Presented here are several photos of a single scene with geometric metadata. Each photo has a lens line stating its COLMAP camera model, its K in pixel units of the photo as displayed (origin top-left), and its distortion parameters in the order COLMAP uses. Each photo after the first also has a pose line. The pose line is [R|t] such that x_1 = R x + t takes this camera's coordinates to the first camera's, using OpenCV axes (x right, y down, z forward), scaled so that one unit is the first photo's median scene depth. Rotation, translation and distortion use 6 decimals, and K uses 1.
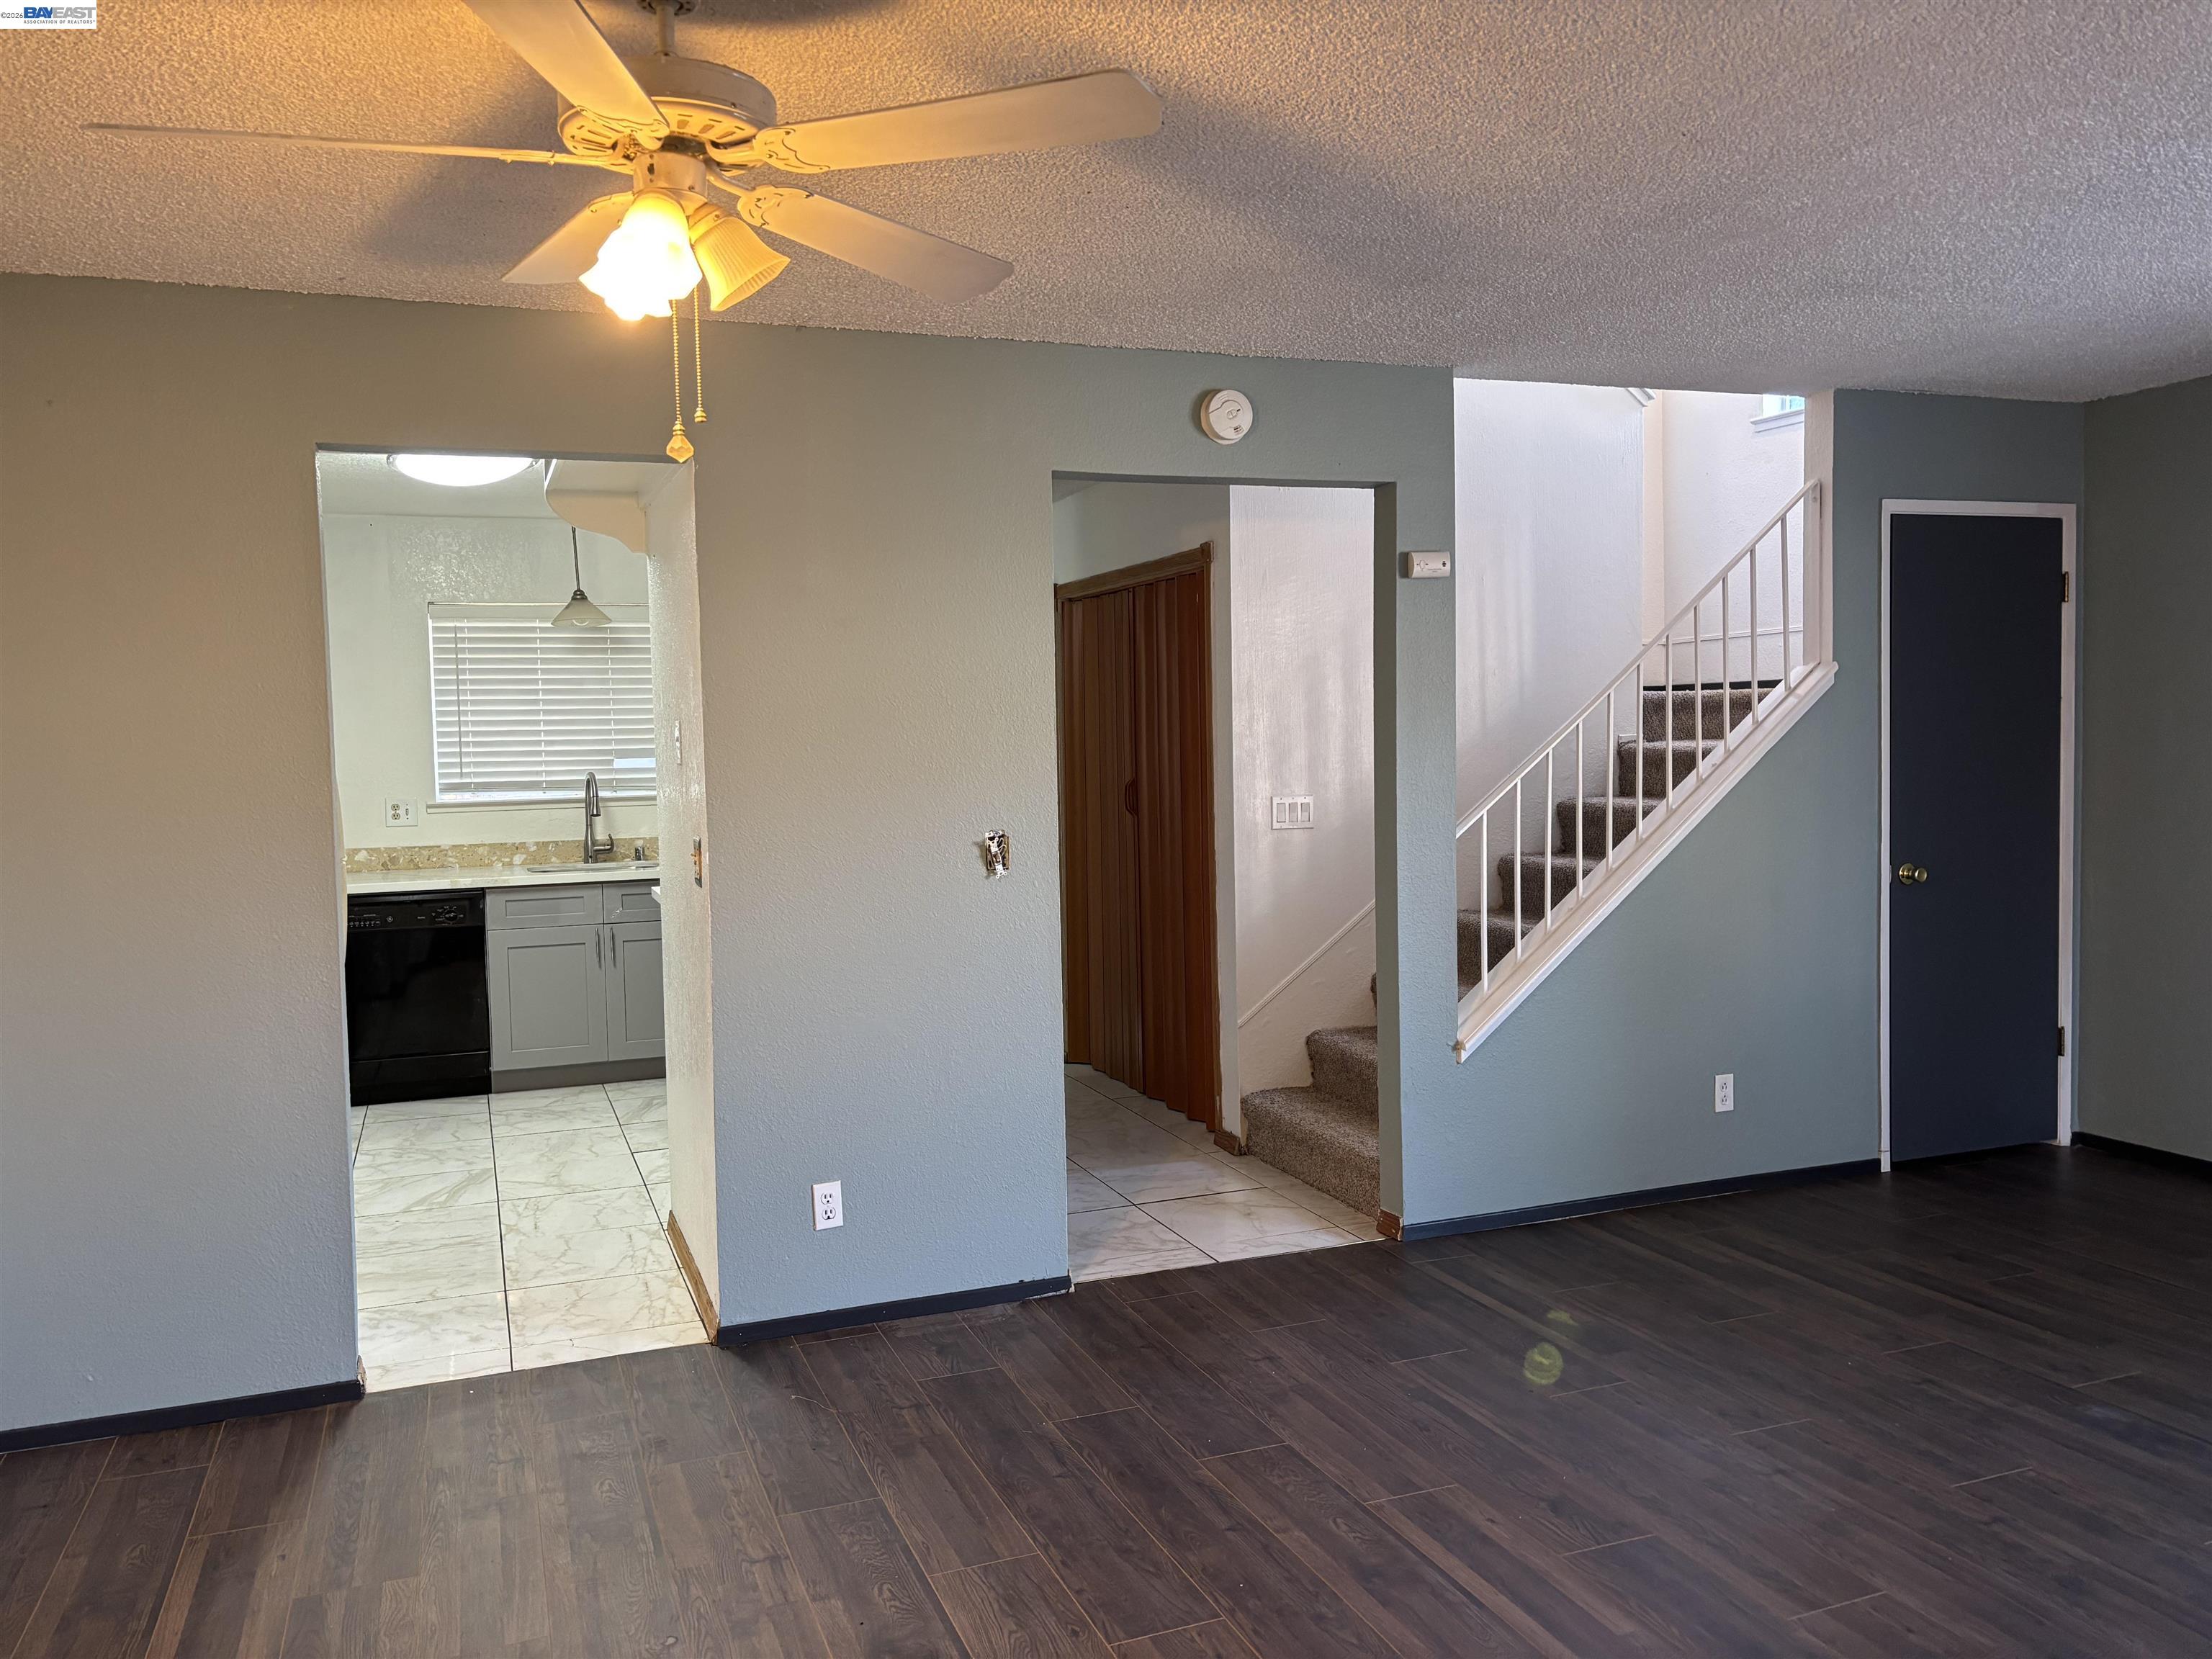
lens RADIAL K [[1673.6, 0, 1083.8], [0, 1673.6, 834.3], [0, 0, 1]] dist [0.035911, -0.010244]
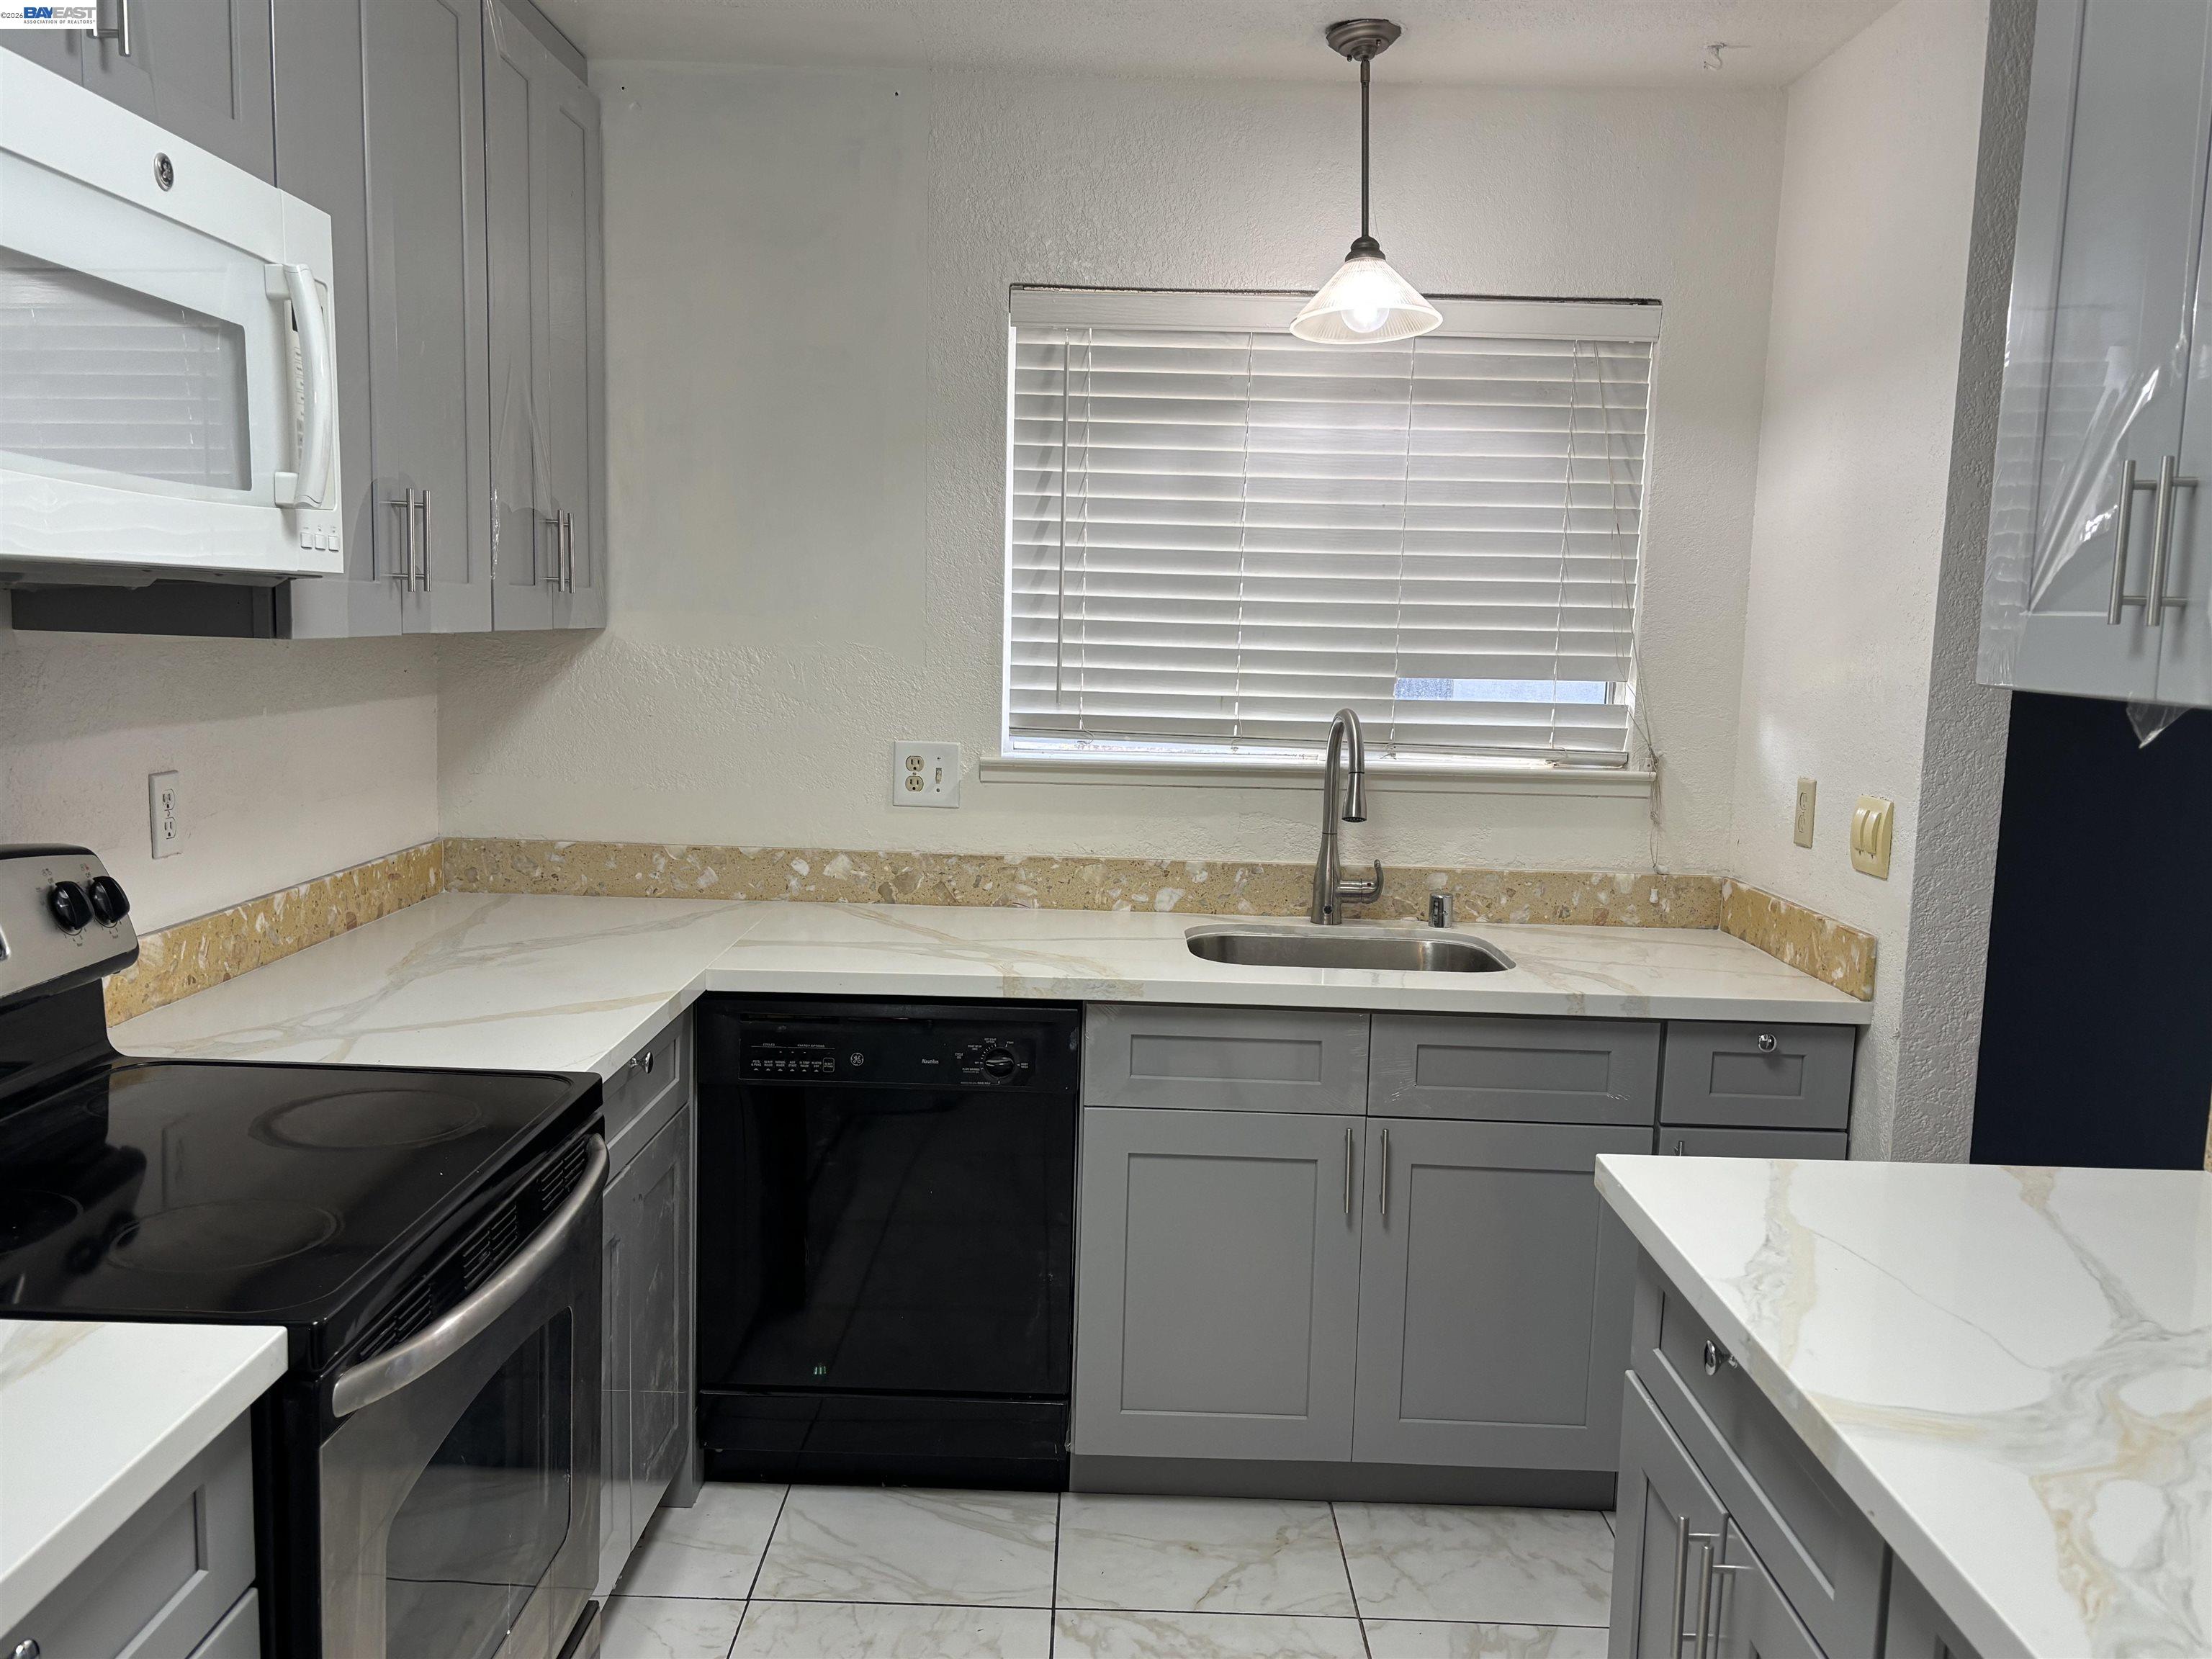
lens RADIAL K [[1780.8, 0, 1105.3], [0, 1780.8, 821.2], [0, 0, 1]] dist [0.071777, -0.047975]
pose [[0.936098, 0.088645, -0.340385, -0.198433], [-0.070105, 0.995327, 0.066411, -0.034865], [0.344682, -0.038305, 0.937938, 0.569055]]
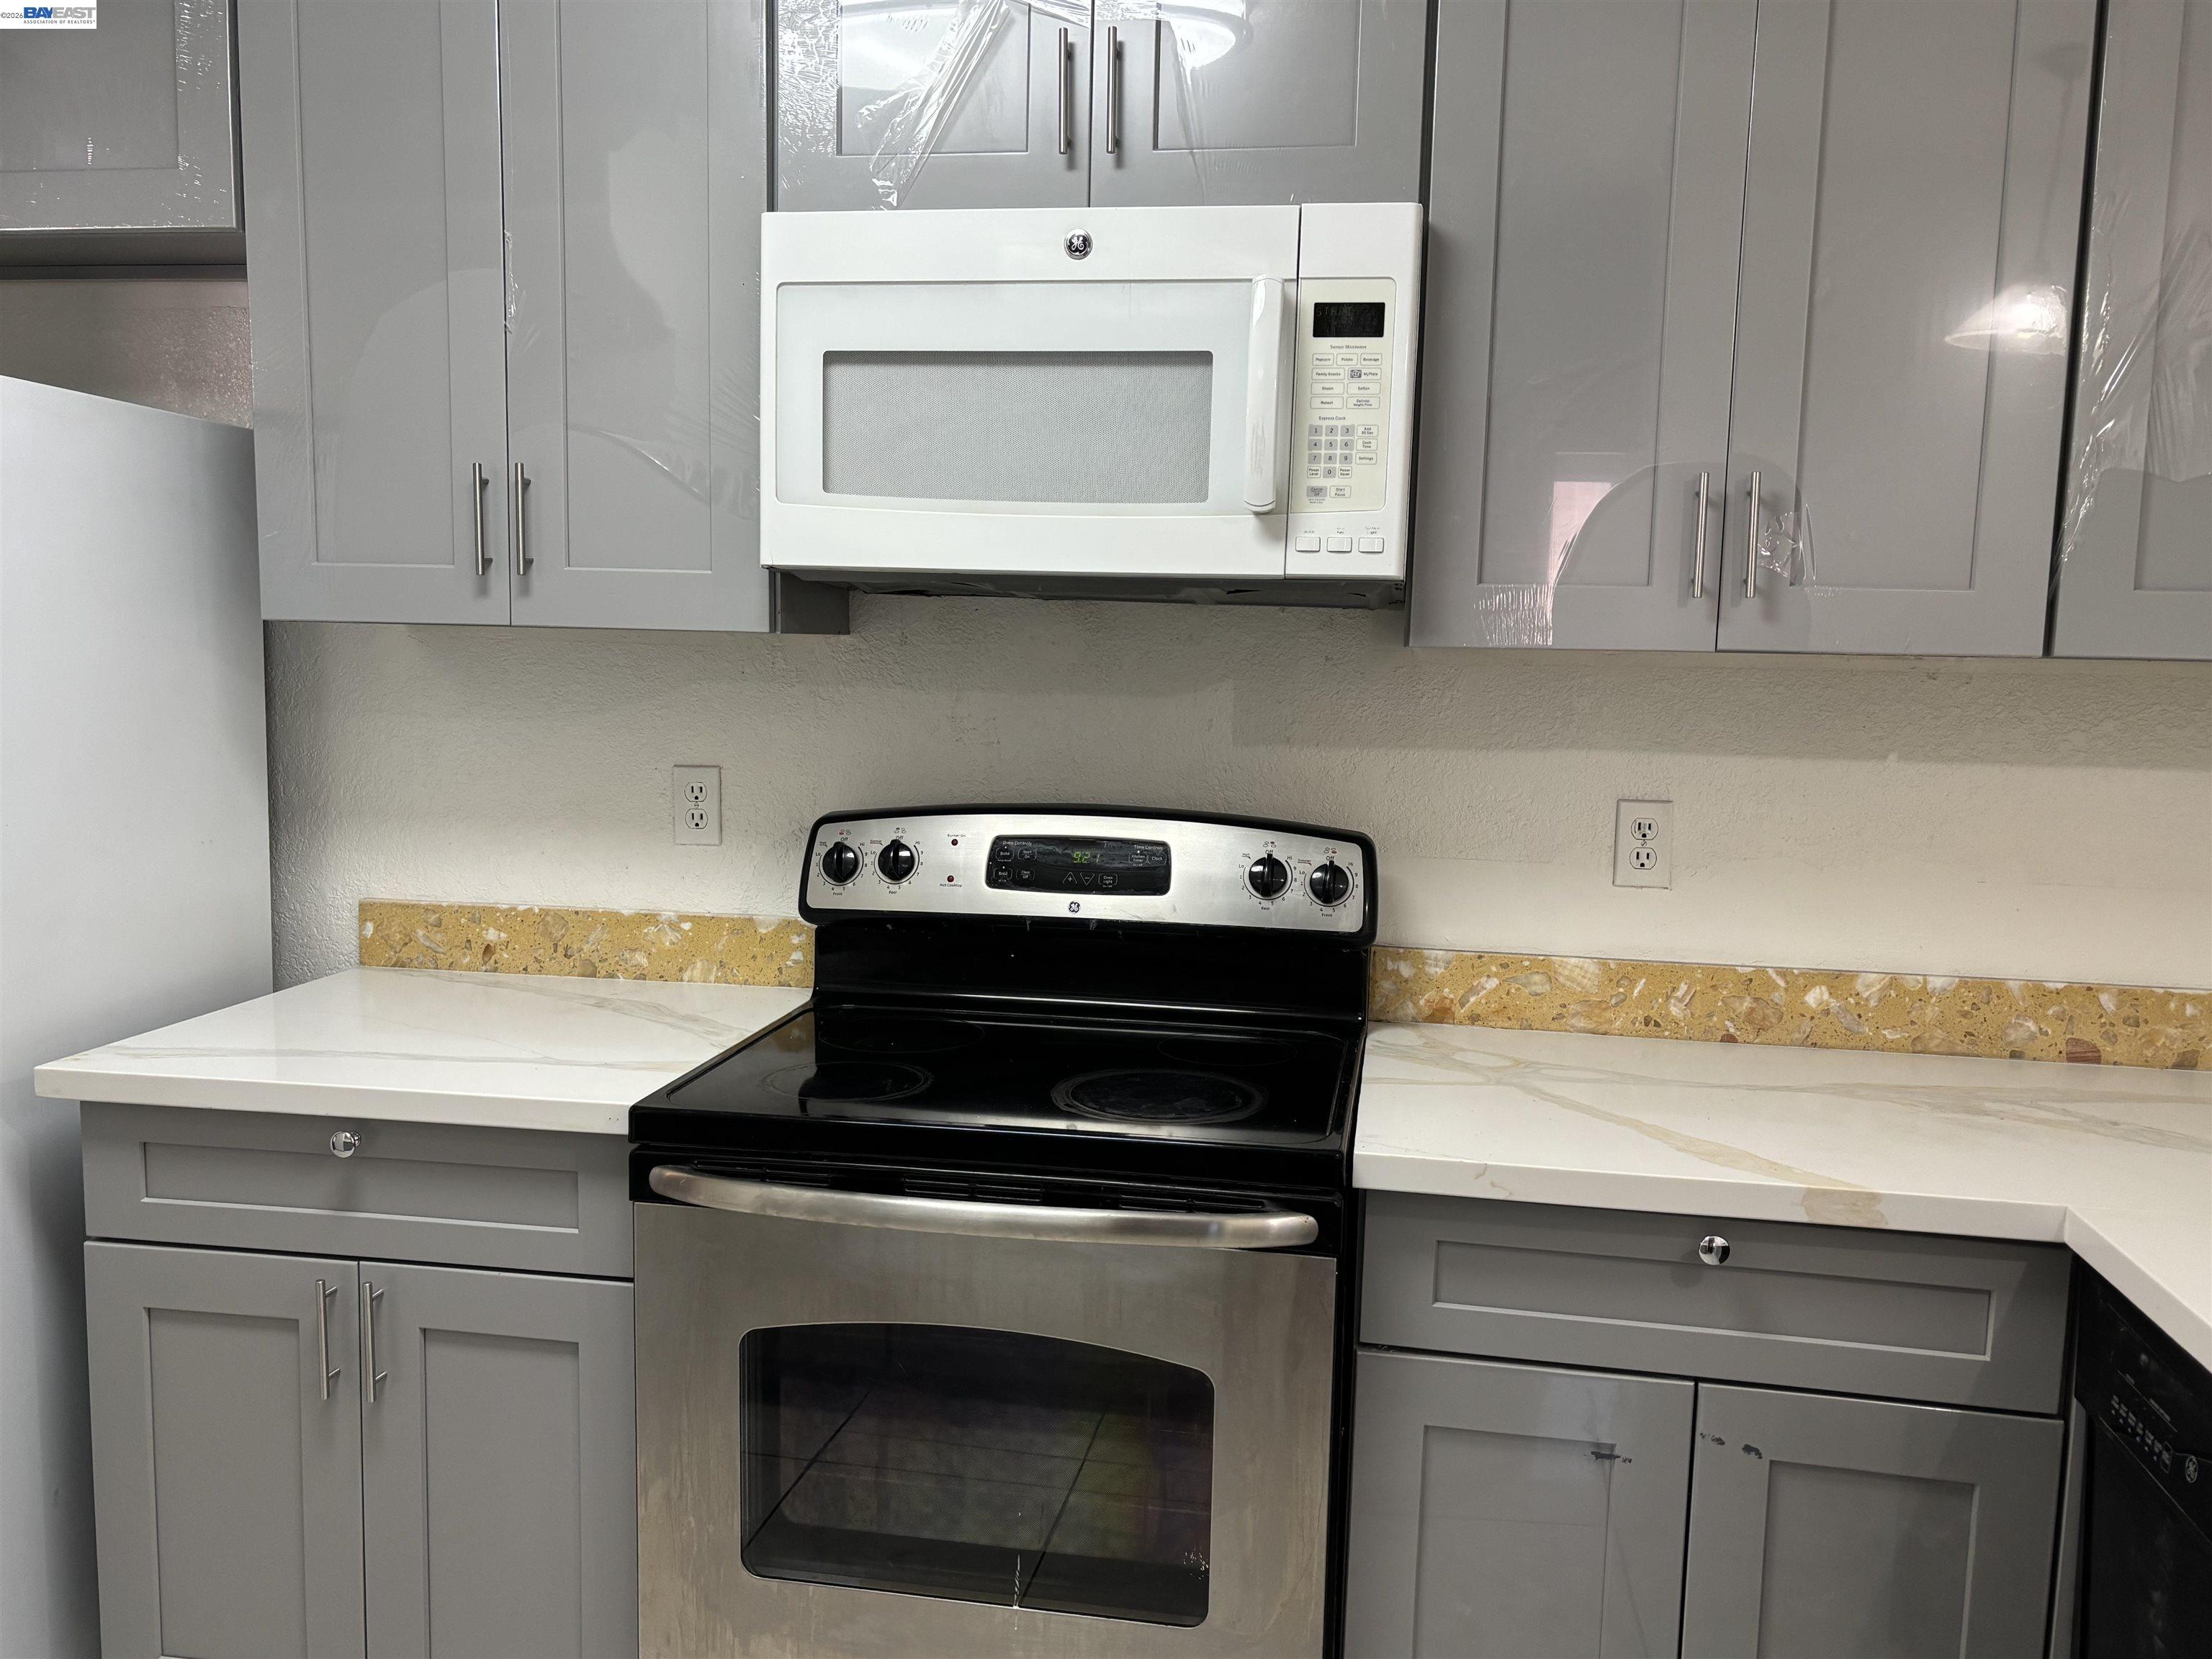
lens RADIAL K [[1882.2, 0, 1093.8], [0, 1882.2, 835.1], [0, 0, 1]] dist [0.017400, 0.005569]
pose [[-0.489057, 0.113759, -0.864802, -0.136132], [-0.065133, 0.983928, 0.166262, -0.052767], [0.869817, 0.137639, -0.473788, 0.898461]]
